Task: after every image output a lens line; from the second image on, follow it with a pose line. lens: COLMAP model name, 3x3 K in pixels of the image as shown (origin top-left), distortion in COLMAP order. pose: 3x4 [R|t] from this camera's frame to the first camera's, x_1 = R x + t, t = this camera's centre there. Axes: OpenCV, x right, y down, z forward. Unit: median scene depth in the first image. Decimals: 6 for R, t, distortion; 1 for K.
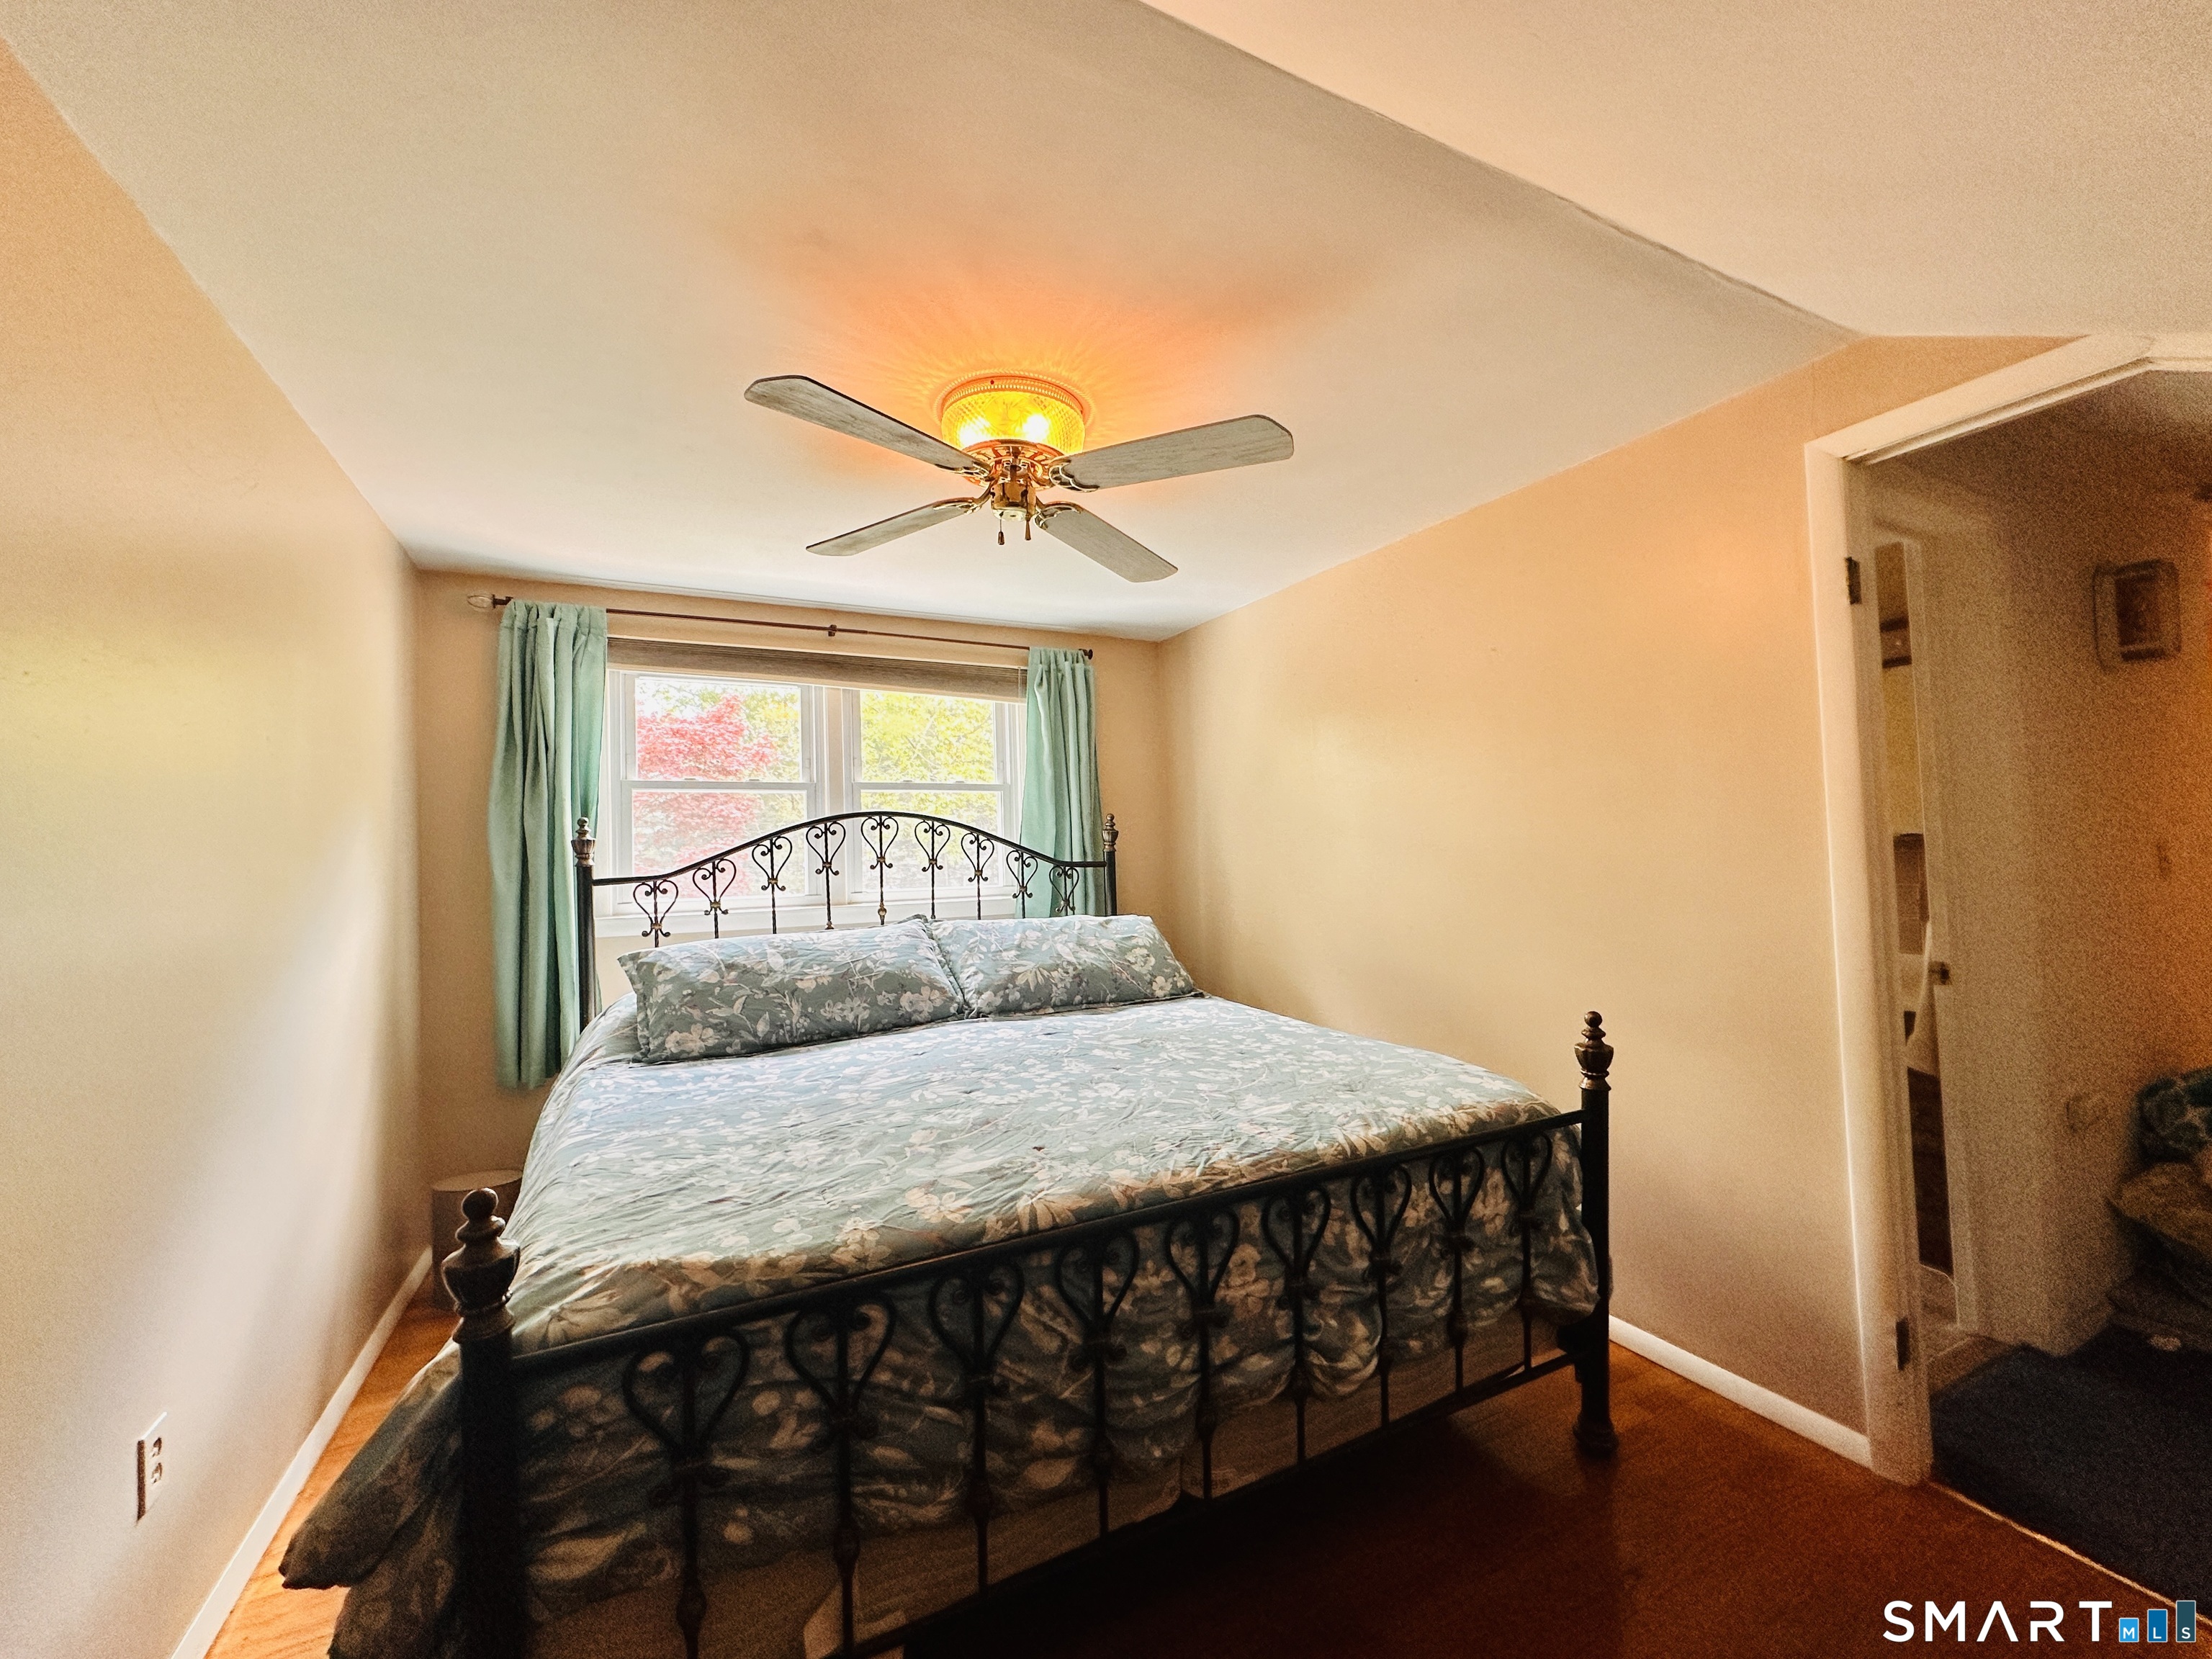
lens RADIAL K [[882.7, 0, 1106.0], [0, 882.7, 829.5], [0, 0, 1]] dist [-0.003205, 0.000954]
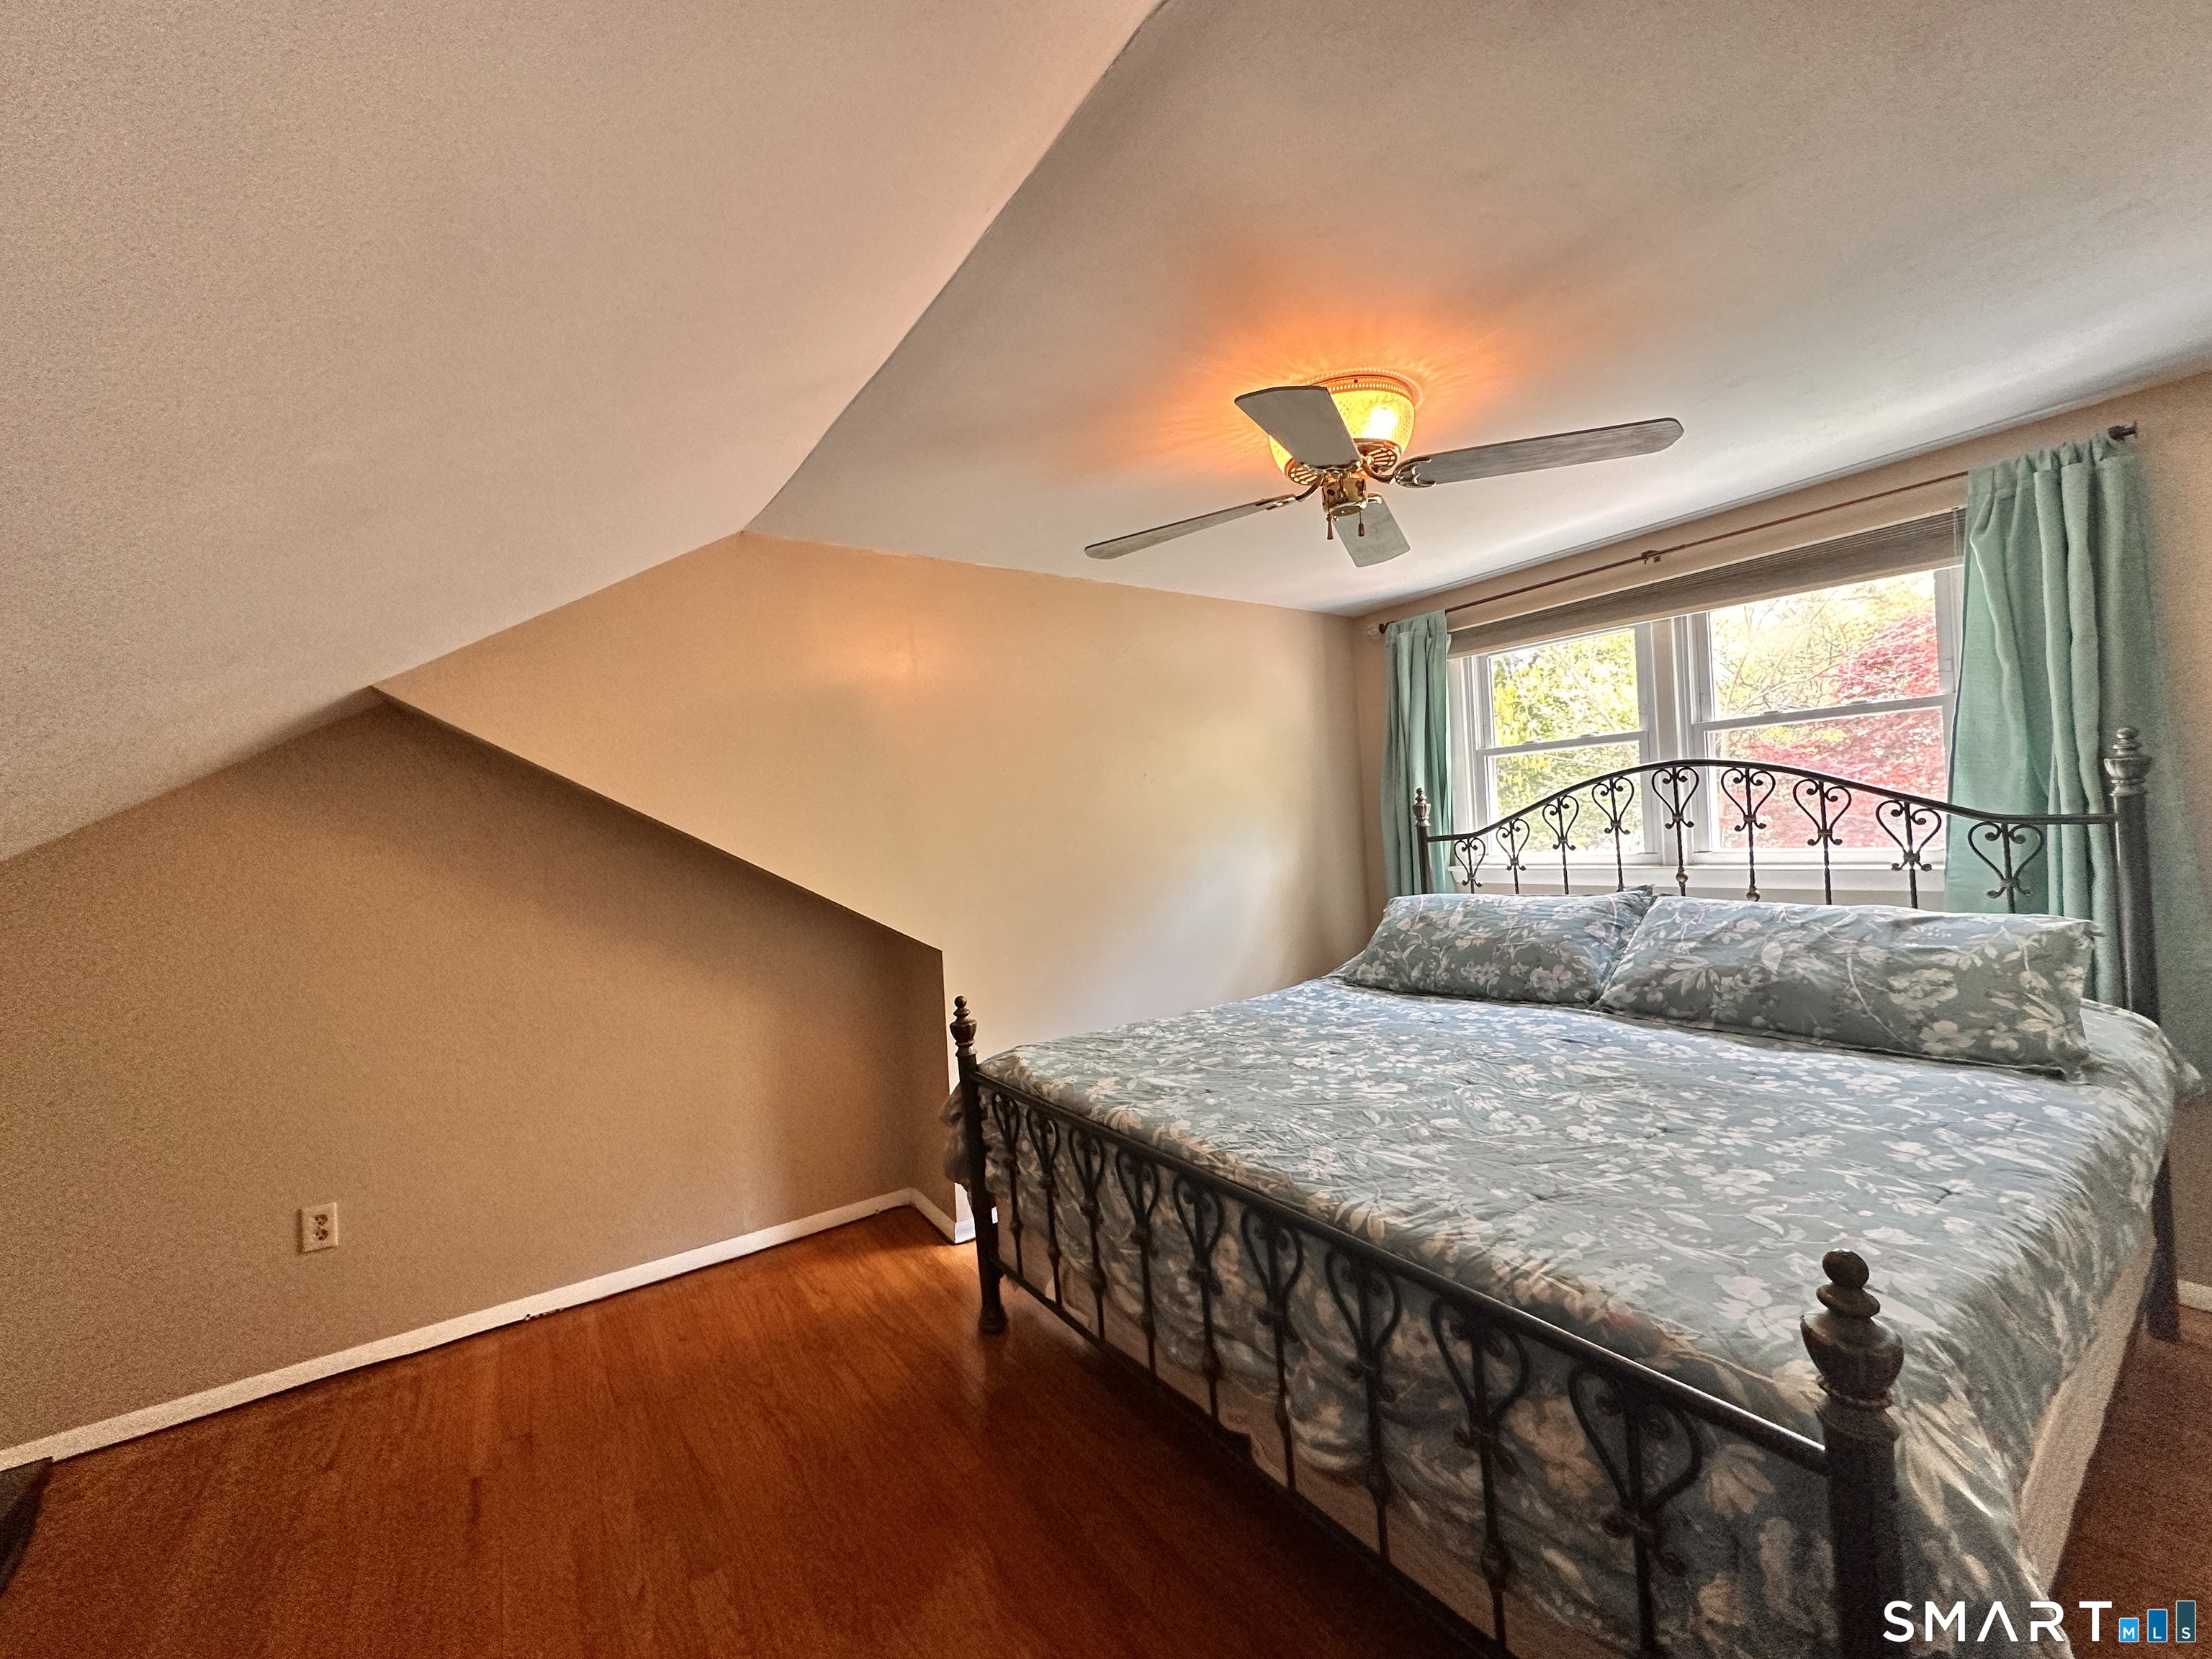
lens RADIAL K [[882.7, 0, 1106.0], [0, 882.7, 829.5], [0, 0, 1]] dist [-0.003205, 0.000954]
pose [[0.141285, 0.019337, -0.989780, 0.926204], [0.080517, 0.996272, 0.030958, -0.045401], [0.986689, -0.084068, 0.139201, 0.591654]]
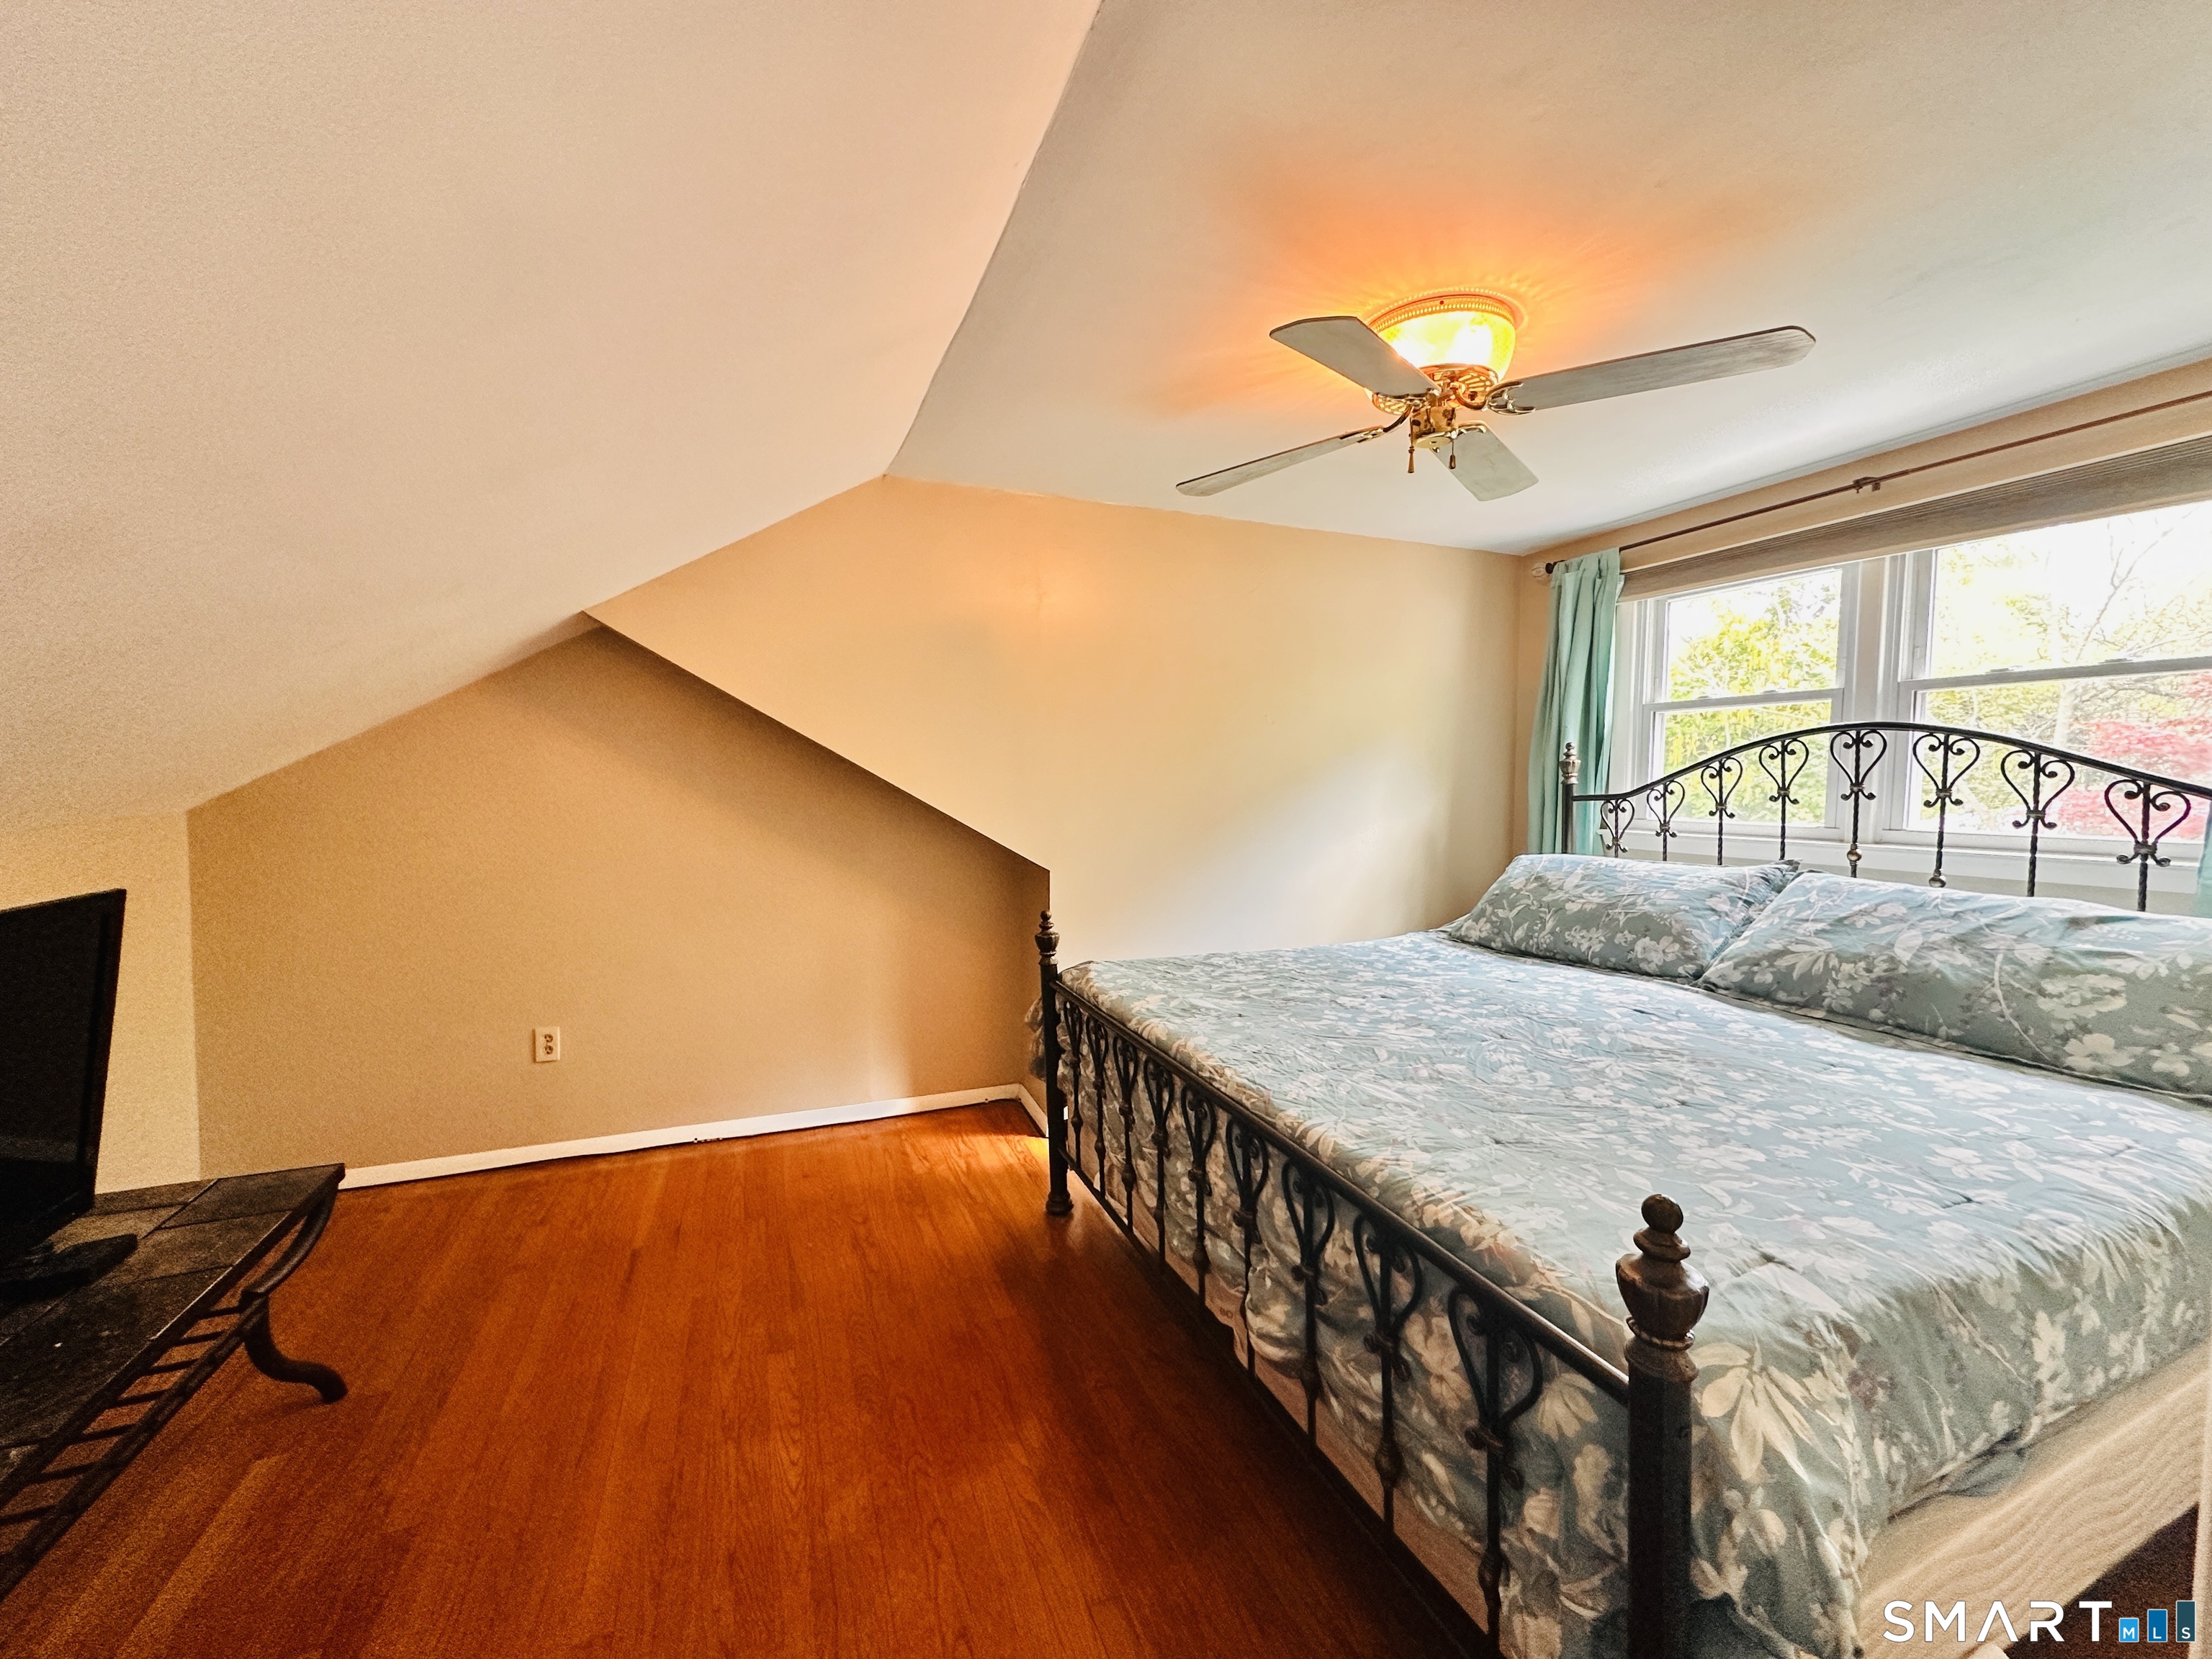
lens RADIAL K [[882.7, 0, 1106.0], [0, 882.7, 829.5], [0, 0, 1]] dist [-0.003205, 0.000954]
pose [[-0.086789, 0.084998, -0.992594, 0.992652], [0.029003, 0.996147, 0.082766, -0.019813], [0.995804, -0.021605, -0.088919, 0.763634]]
